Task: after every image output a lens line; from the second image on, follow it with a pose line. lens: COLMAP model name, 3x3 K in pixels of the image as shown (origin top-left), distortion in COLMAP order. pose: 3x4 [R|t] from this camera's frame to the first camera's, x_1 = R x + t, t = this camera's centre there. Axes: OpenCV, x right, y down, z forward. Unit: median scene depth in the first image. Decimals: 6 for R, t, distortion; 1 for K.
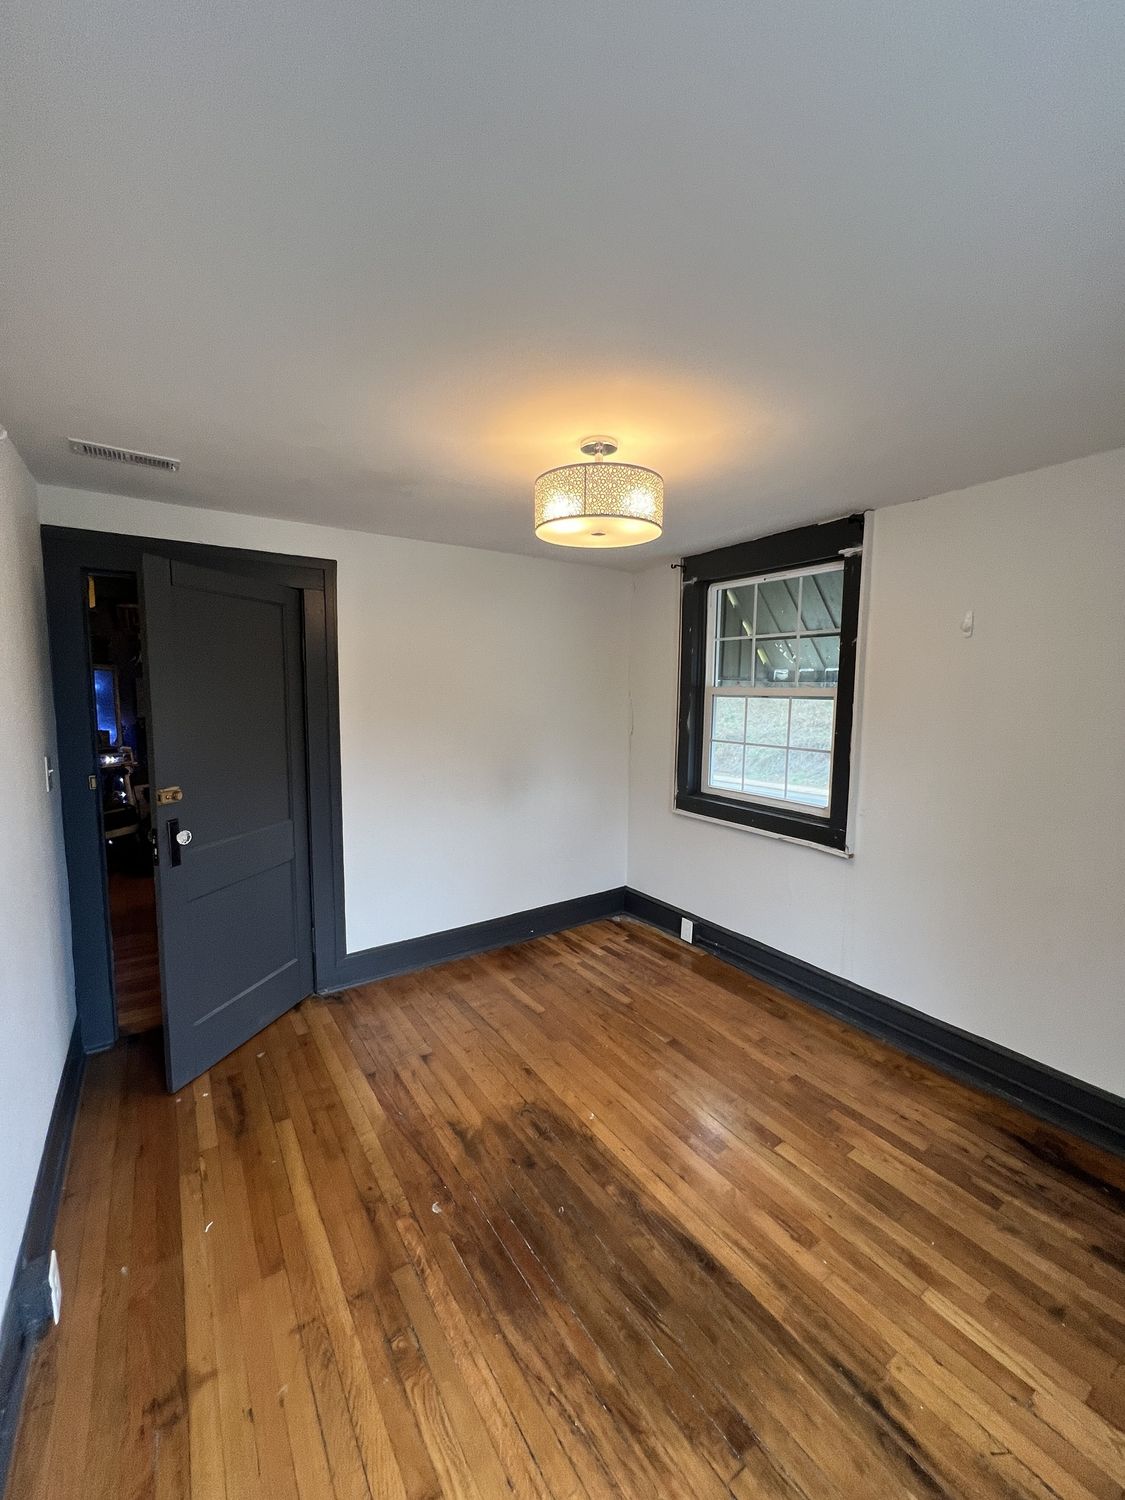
lens RADIAL K [[600.1, 0, 563.8], [0, 600.1, 750.8], [0, 0, 1]] dist [-0.000207, -0.000058]
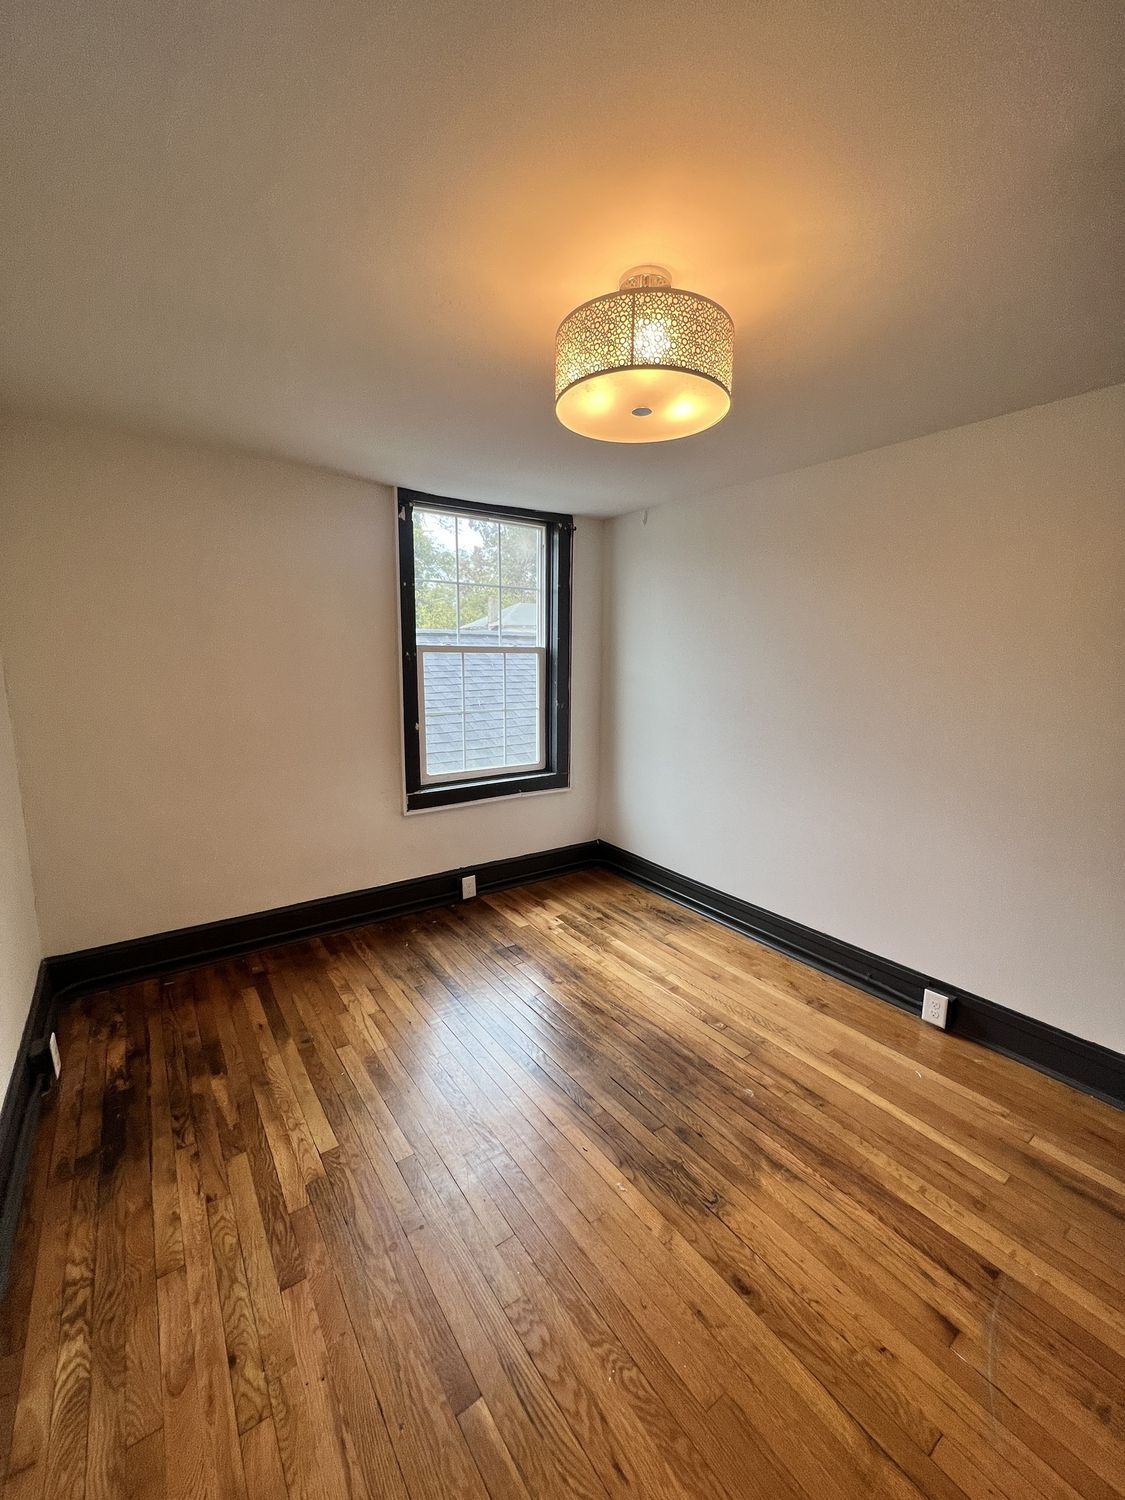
lens RADIAL K [[600.1, 0, 562.3], [0, 600.1, 747.5], [0, 0, 1]] dist [-0.000207, -0.000058]
pose [[-0.999447, -0.009131, -0.031978, 0.163682], [-0.016915, 0.967470, 0.252420, -0.139895], [0.028632, 0.252821, -0.967089, 1.687957]]
